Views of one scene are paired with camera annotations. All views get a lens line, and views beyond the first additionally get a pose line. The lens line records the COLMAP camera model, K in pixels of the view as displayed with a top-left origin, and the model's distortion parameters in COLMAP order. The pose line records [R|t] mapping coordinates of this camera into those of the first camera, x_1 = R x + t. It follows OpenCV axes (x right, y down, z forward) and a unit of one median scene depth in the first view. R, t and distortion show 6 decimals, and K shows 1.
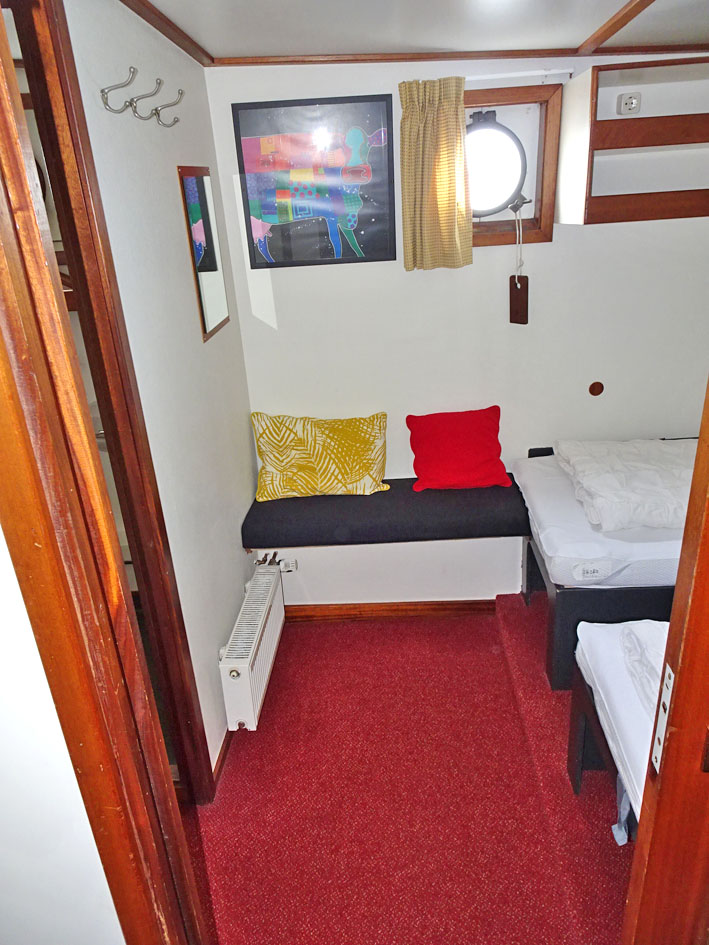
lens RADIAL K [[659.9, 0, 354.5], [0, 659.9, 472.5], [0, 0, 1]] dist [-0.004285, -0.000575]
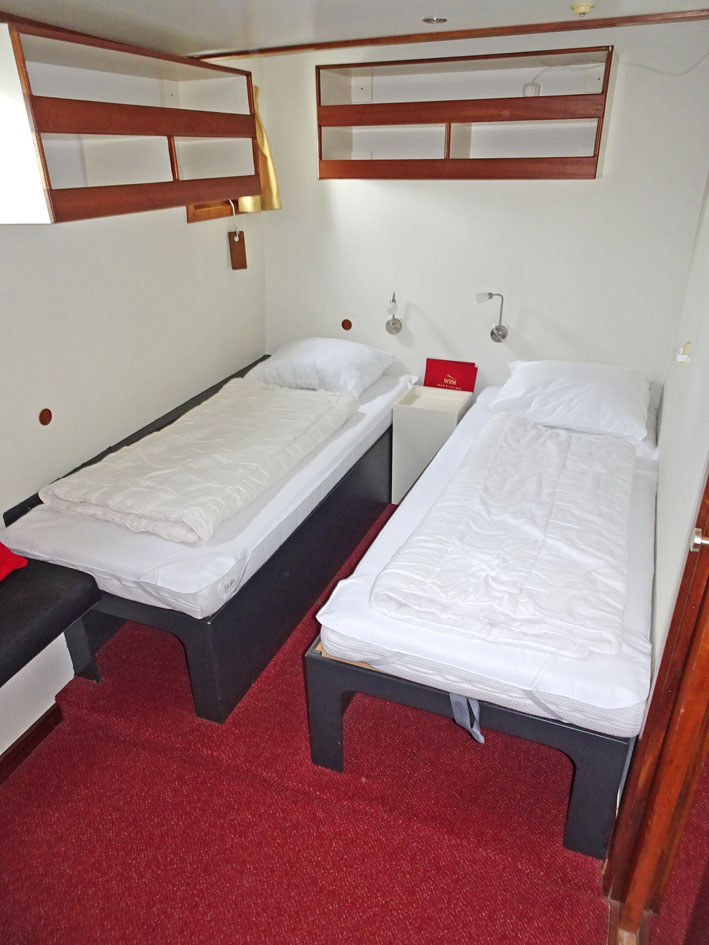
lens RADIAL K [[659.9, 0, 354.5], [0, 659.9, 472.5], [0, 0, 1]] dist [-0.004285, -0.000575]
pose [[0.326220, -0.352432, 0.877139, -0.368025], [0.358054, 0.904830, 0.230393, -0.153125], [-0.874859, 0.238904, 0.421363, 0.408486]]
